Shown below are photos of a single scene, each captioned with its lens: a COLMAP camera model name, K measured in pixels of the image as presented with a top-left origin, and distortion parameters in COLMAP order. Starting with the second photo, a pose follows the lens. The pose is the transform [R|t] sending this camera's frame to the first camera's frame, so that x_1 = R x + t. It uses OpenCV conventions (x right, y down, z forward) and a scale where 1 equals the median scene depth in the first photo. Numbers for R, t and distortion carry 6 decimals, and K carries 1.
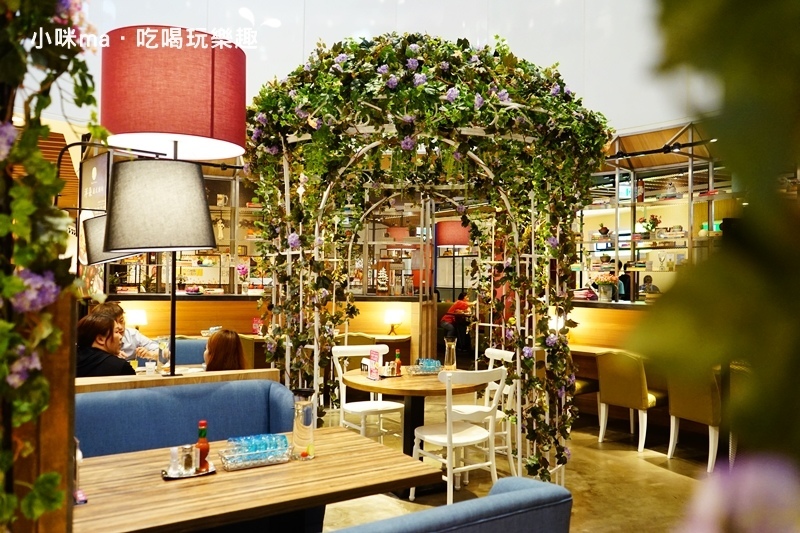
lens RADIAL K [[661.5, 0, 400.0], [0, 661.5, 266.5], [0, 0, 1]] dist [-0.005126, -0.002413]
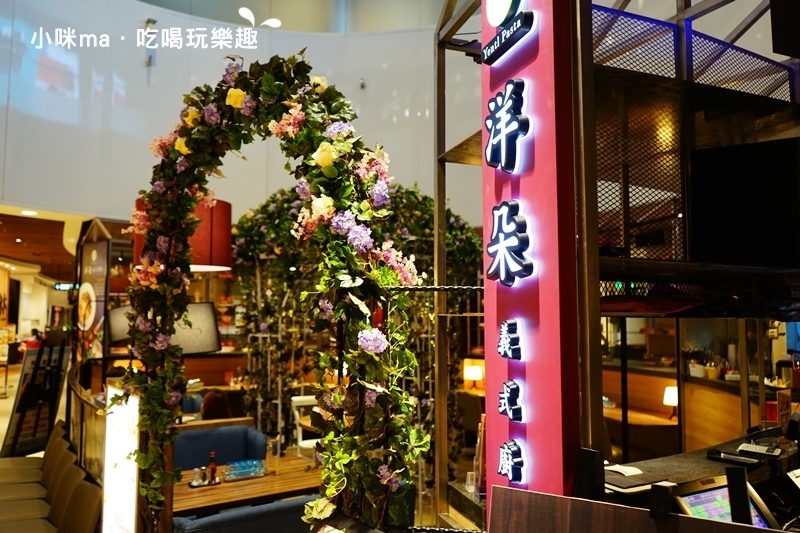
lens RADIAL K [[661.5, 0, 400.0], [0, 661.5, 266.5], [0, 0, 1]] dist [-0.005126, -0.002413]
pose [[0.998257, -0.006589, 0.058641, 0.051999], [0.009838, 0.998422, -0.055293, -0.089148], [-0.058184, 0.055773, 0.996747, -0.463416]]
